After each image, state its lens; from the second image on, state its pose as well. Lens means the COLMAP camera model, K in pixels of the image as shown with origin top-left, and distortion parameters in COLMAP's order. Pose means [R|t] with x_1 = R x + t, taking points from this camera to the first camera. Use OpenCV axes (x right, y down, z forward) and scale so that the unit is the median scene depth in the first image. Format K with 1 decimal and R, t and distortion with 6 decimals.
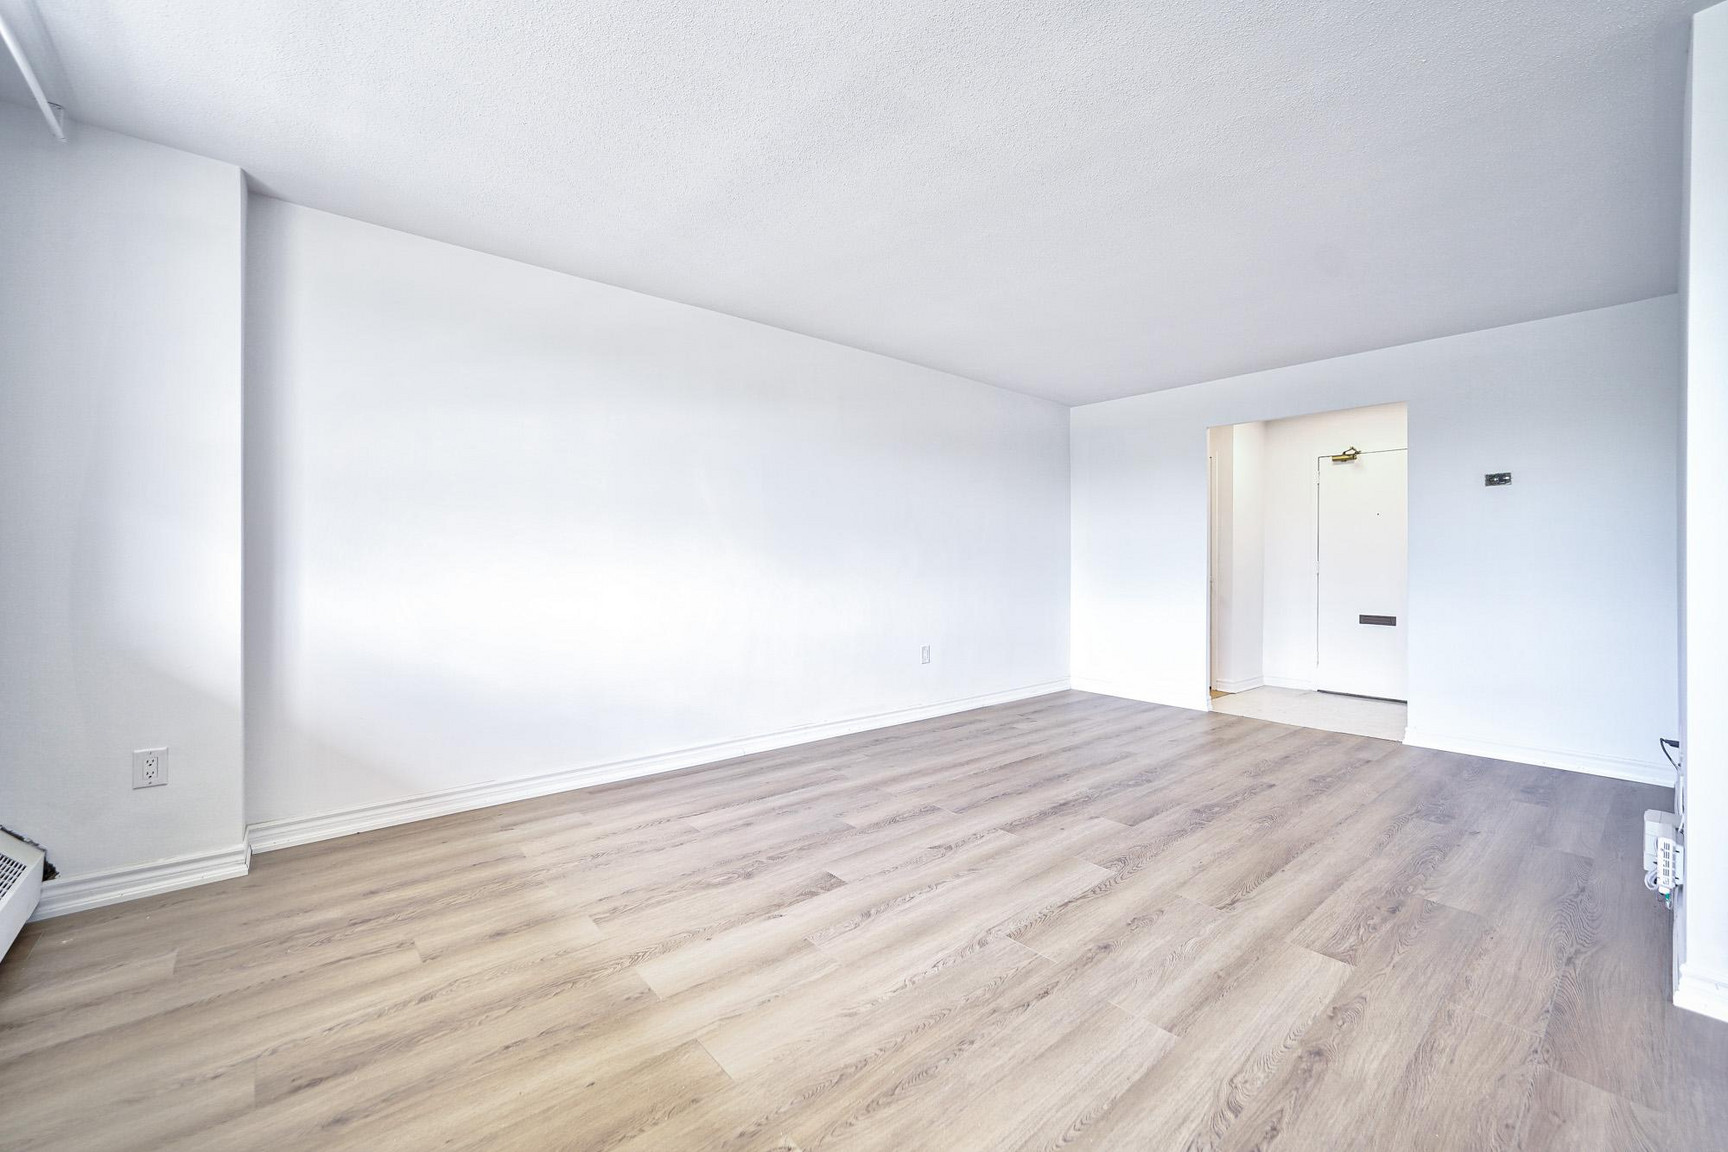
lens RADIAL K [[701.8, 0, 861.7], [0, 701.8, 565.7], [0, 0, 1]] dist [-0.001452, 0.000309]
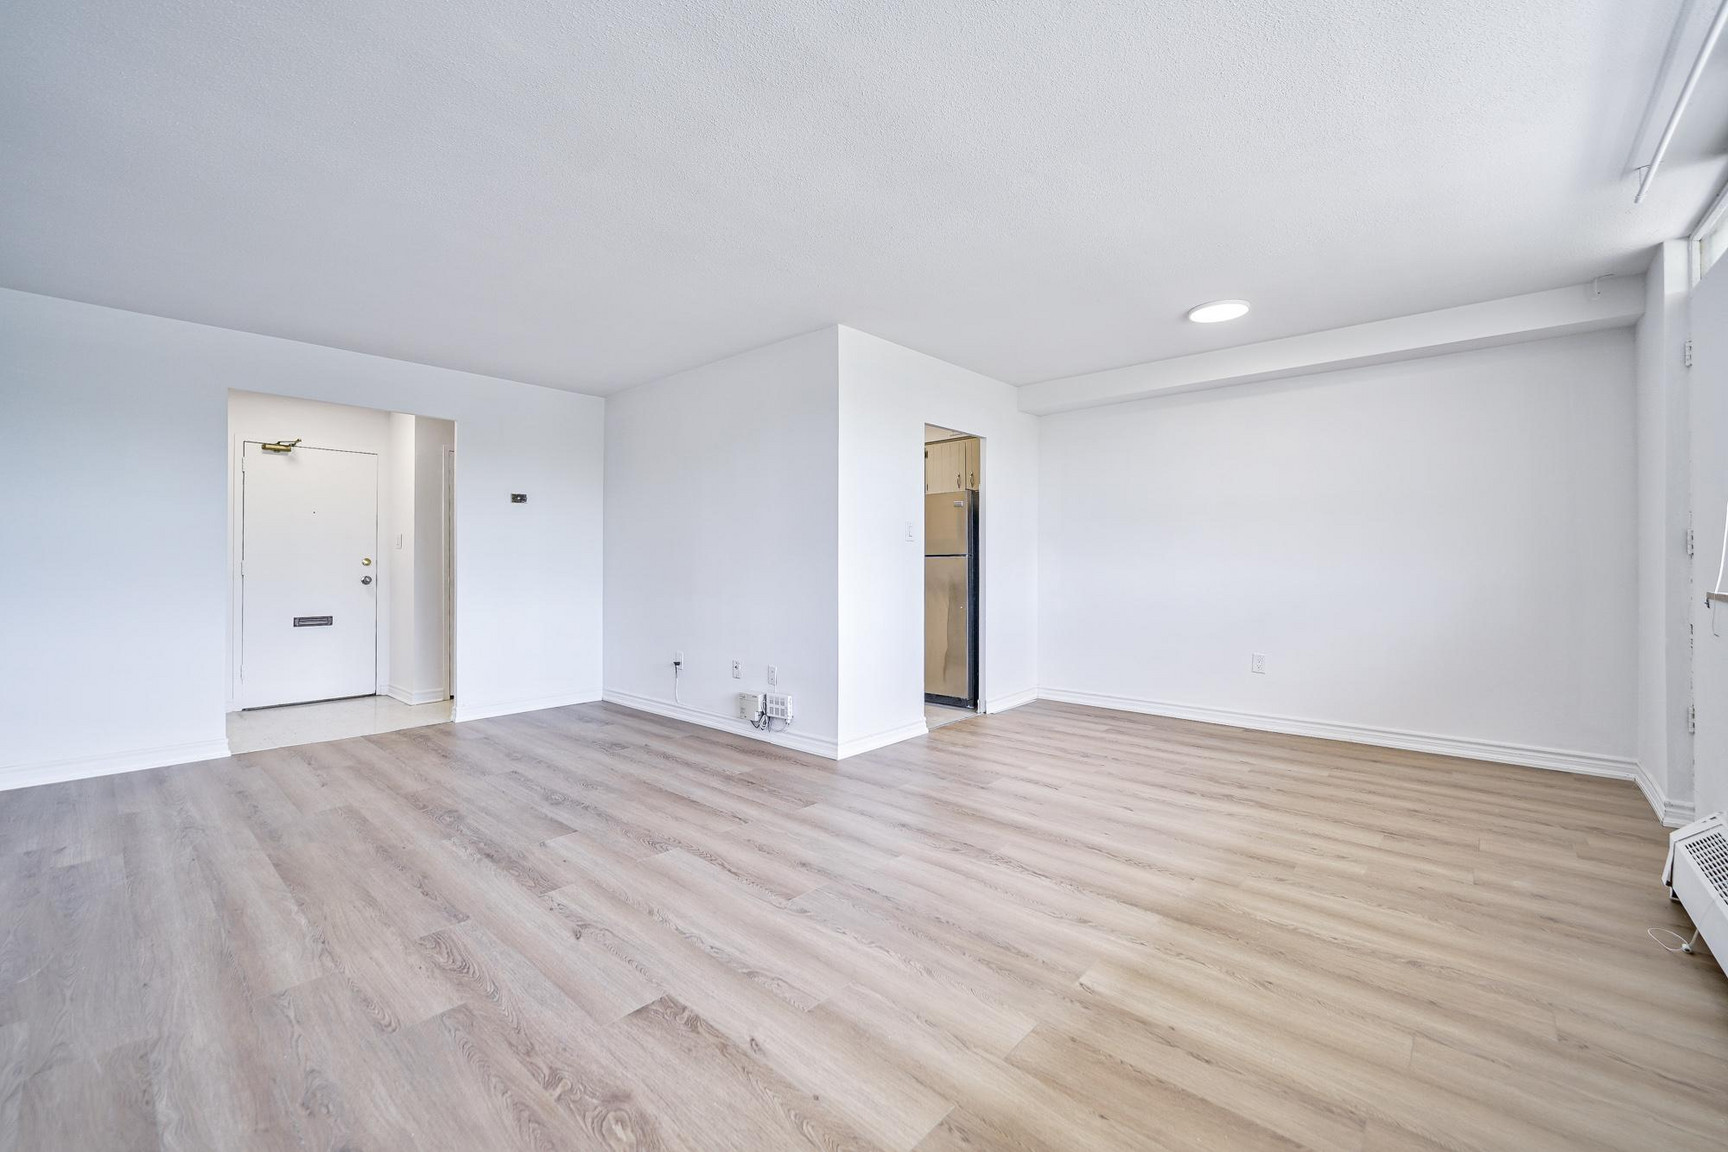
lens RADIAL K [[703.1, 0, 865.1], [0, 703.1, 555.2], [0, 0, 1]] dist [-0.002590, 0.000055]
pose [[-0.137366, 0.007976, 0.990488, -0.752583], [0.003264, 0.999966, -0.007599, -0.009708], [-0.990515, 0.002189, -0.137387, 0.844688]]
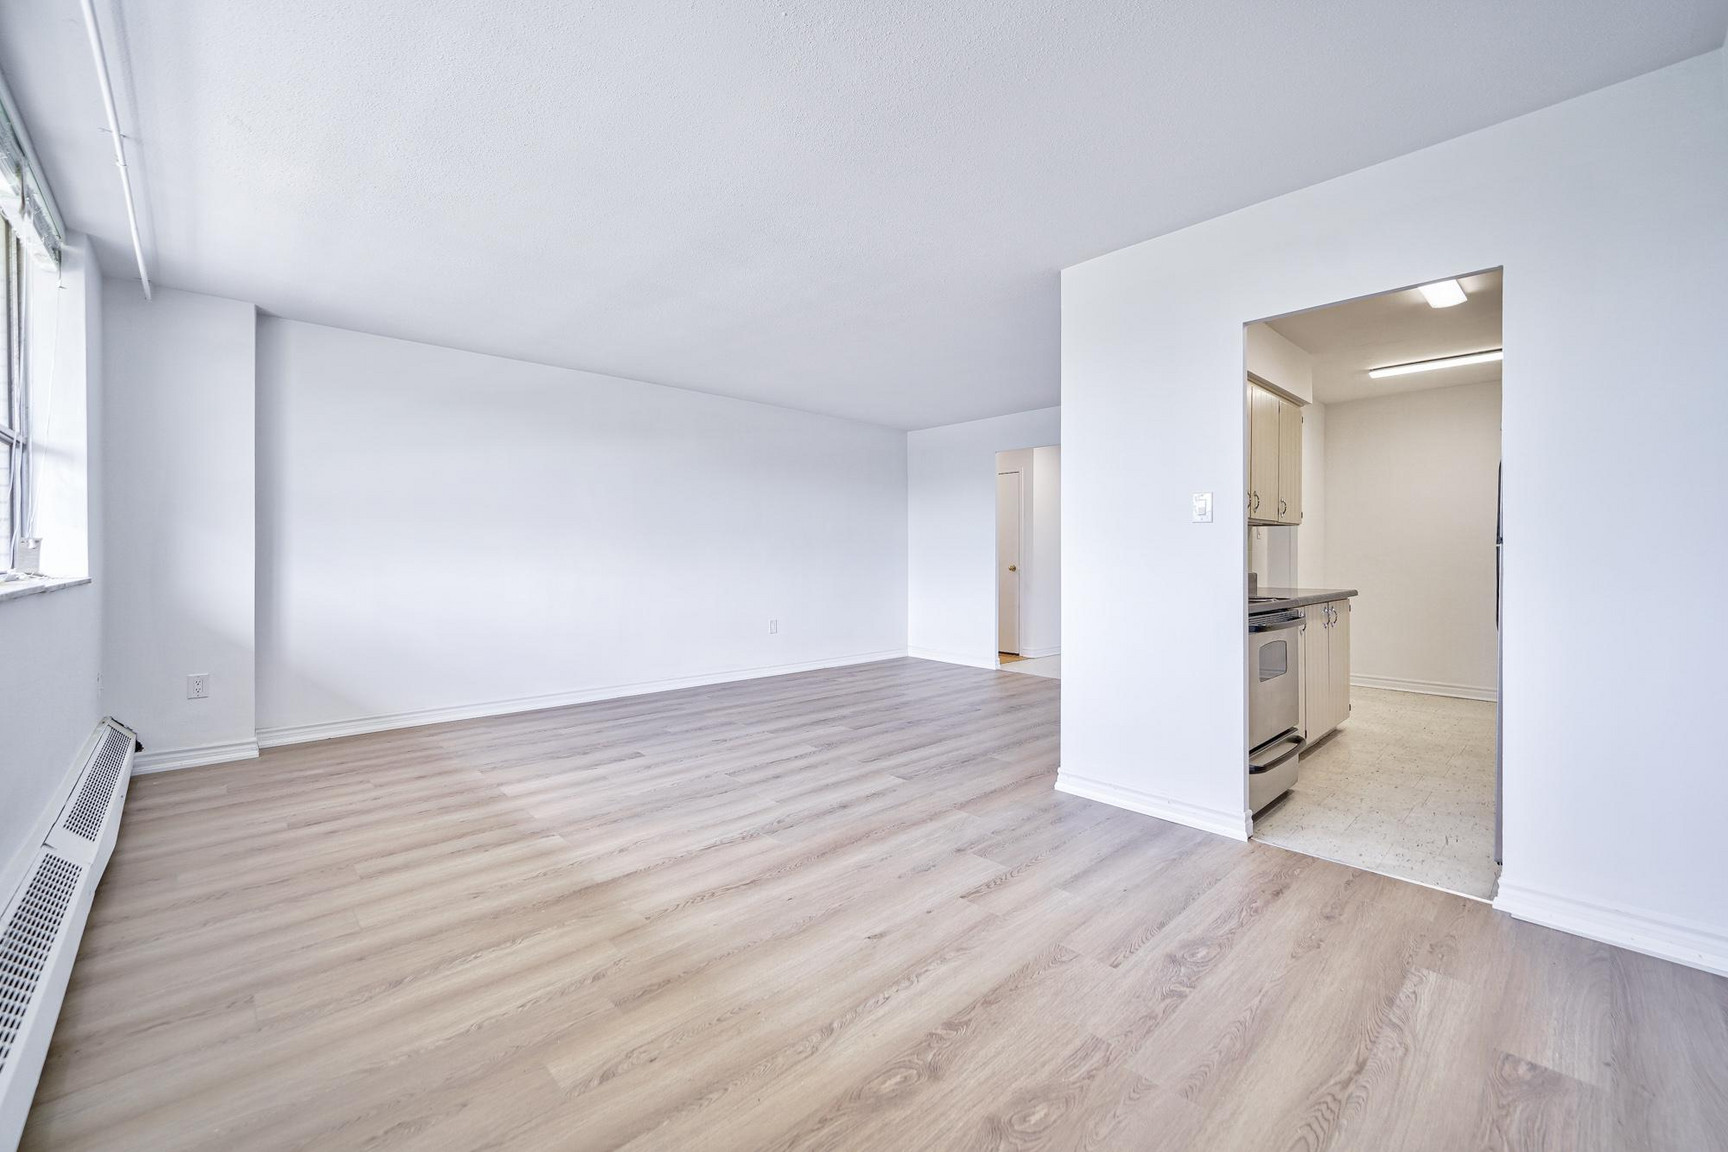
lens RADIAL K [[703.1, 0, 865.1], [0, 703.1, 555.2], [0, 0, 1]] dist [-0.002590, 0.000055]
pose [[0.998703, -0.000579, 0.050915, 0.378897], [0.000771, 0.999993, -0.003761, -0.001973], [-0.050912, 0.003796, 0.998696, -0.607859]]
